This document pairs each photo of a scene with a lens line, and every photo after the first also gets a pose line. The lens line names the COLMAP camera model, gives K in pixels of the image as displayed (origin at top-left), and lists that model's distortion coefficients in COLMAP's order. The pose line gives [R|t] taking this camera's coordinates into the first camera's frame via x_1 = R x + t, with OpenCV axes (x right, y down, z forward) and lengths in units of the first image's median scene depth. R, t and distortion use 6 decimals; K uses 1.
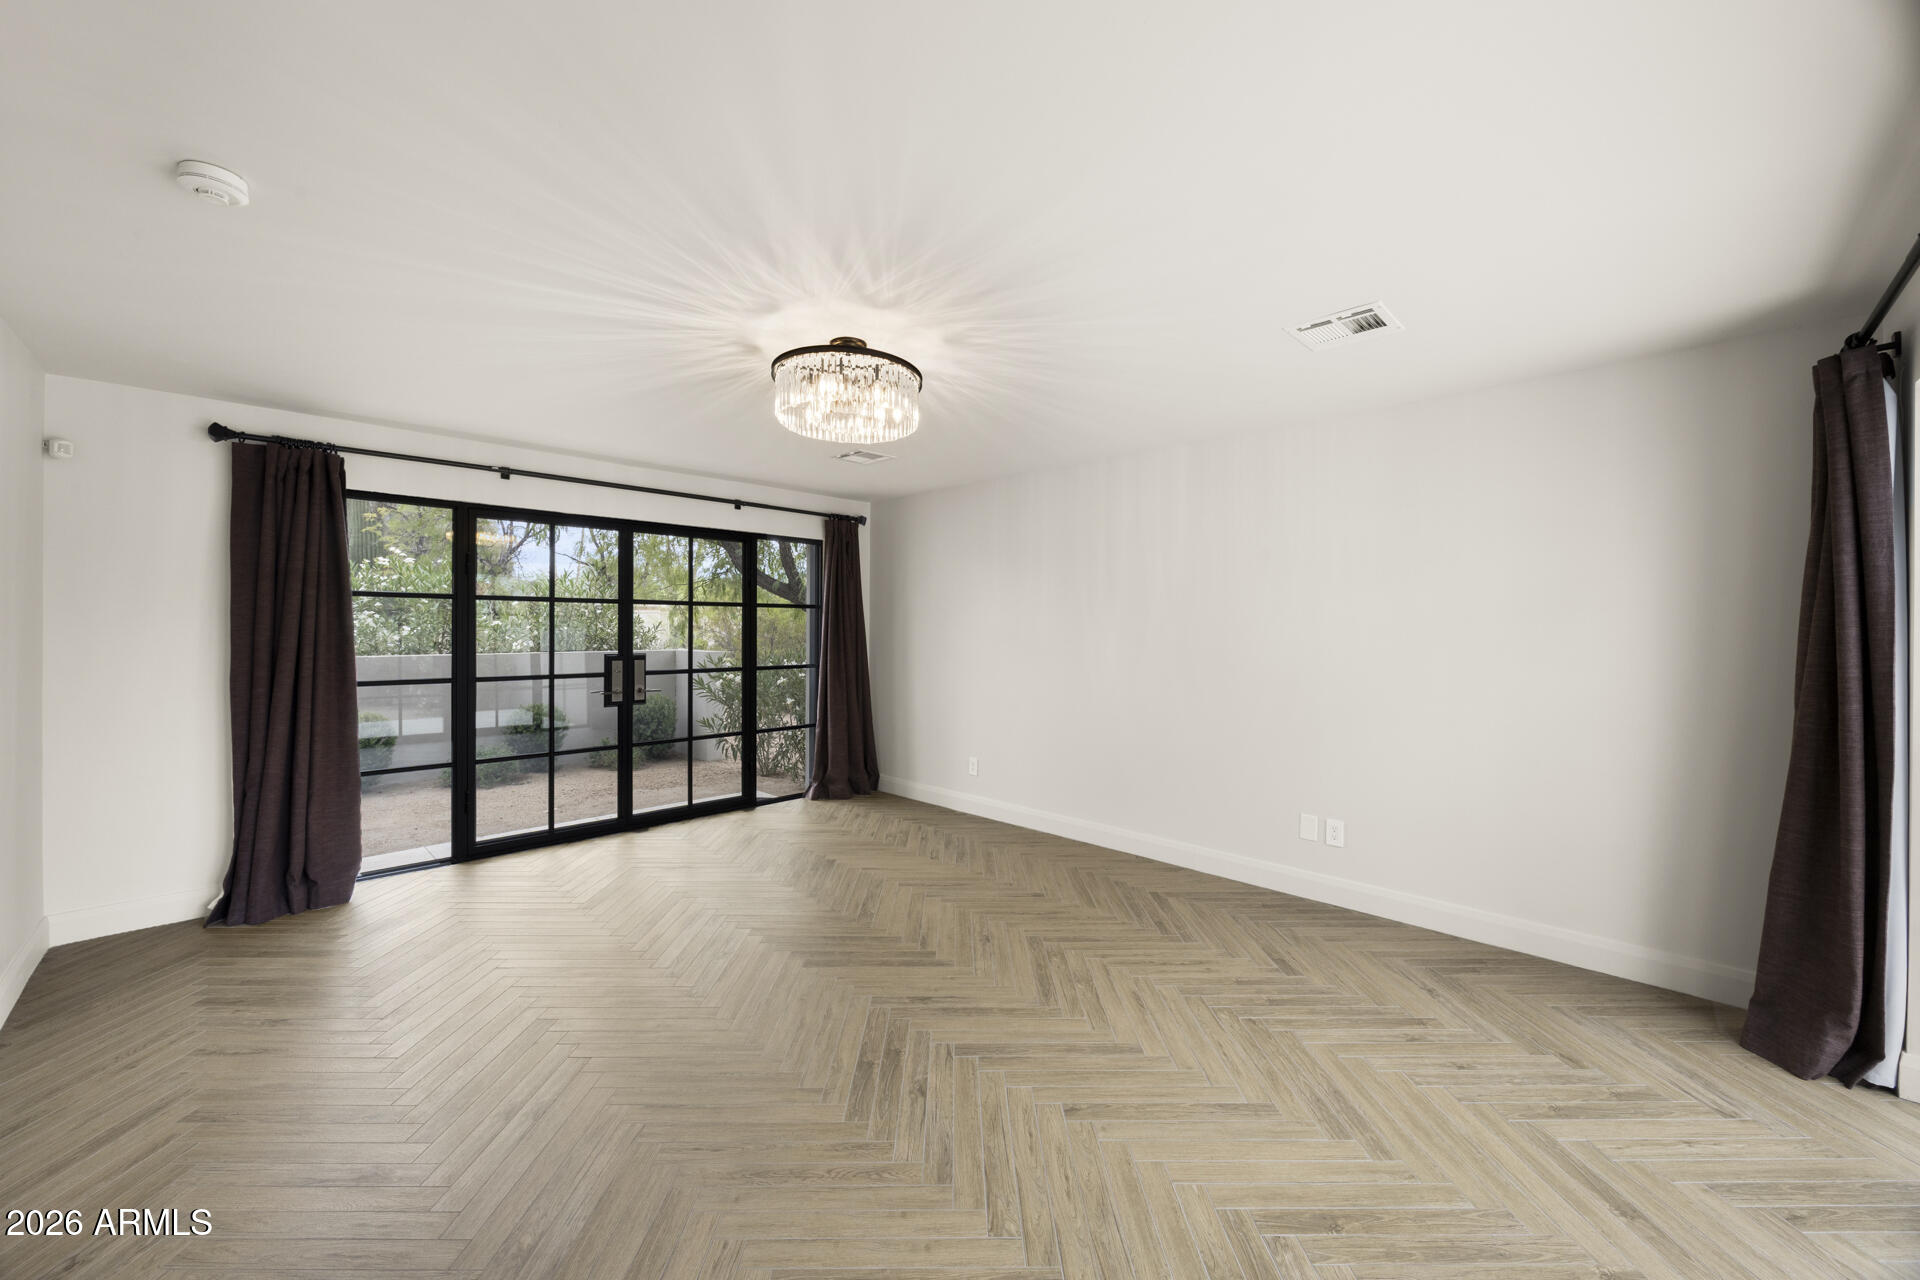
lens RADIAL K [[731.8, 0, 969.1], [0, 731.8, 637.4], [0, 0, 1]] dist [-0.000882, -0.000259]
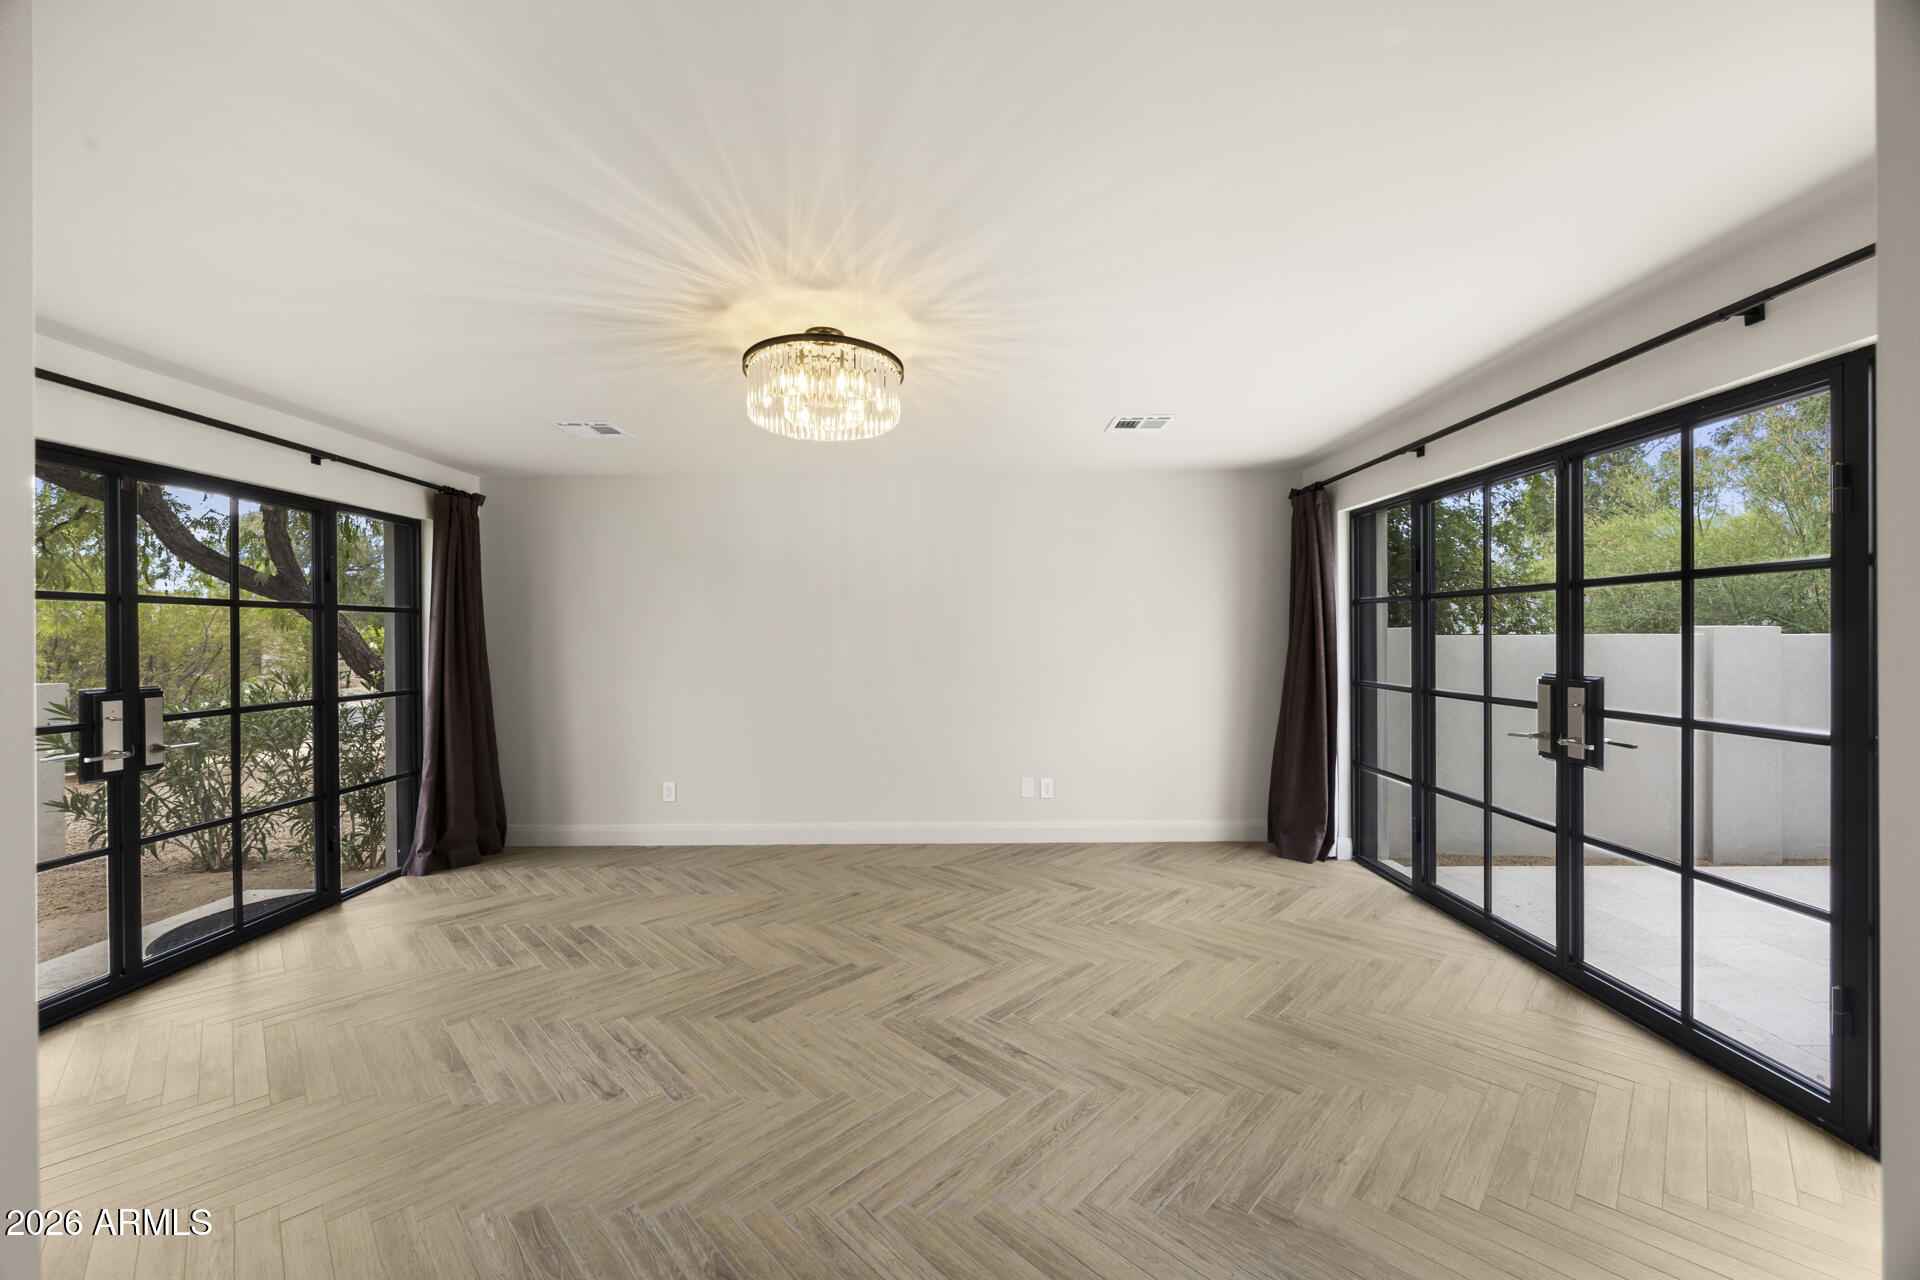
lens RADIAL K [[731.8, 0, 969.1], [0, 731.8, 637.4], [0, 0, 1]] dist [-0.000882, -0.000259]
pose [[0.709857, -0.009404, 0.704283, -0.649039], [0.017396, 0.999840, -0.004183, -0.004584], [-0.704130, 0.015221, 0.709907, 0.184239]]
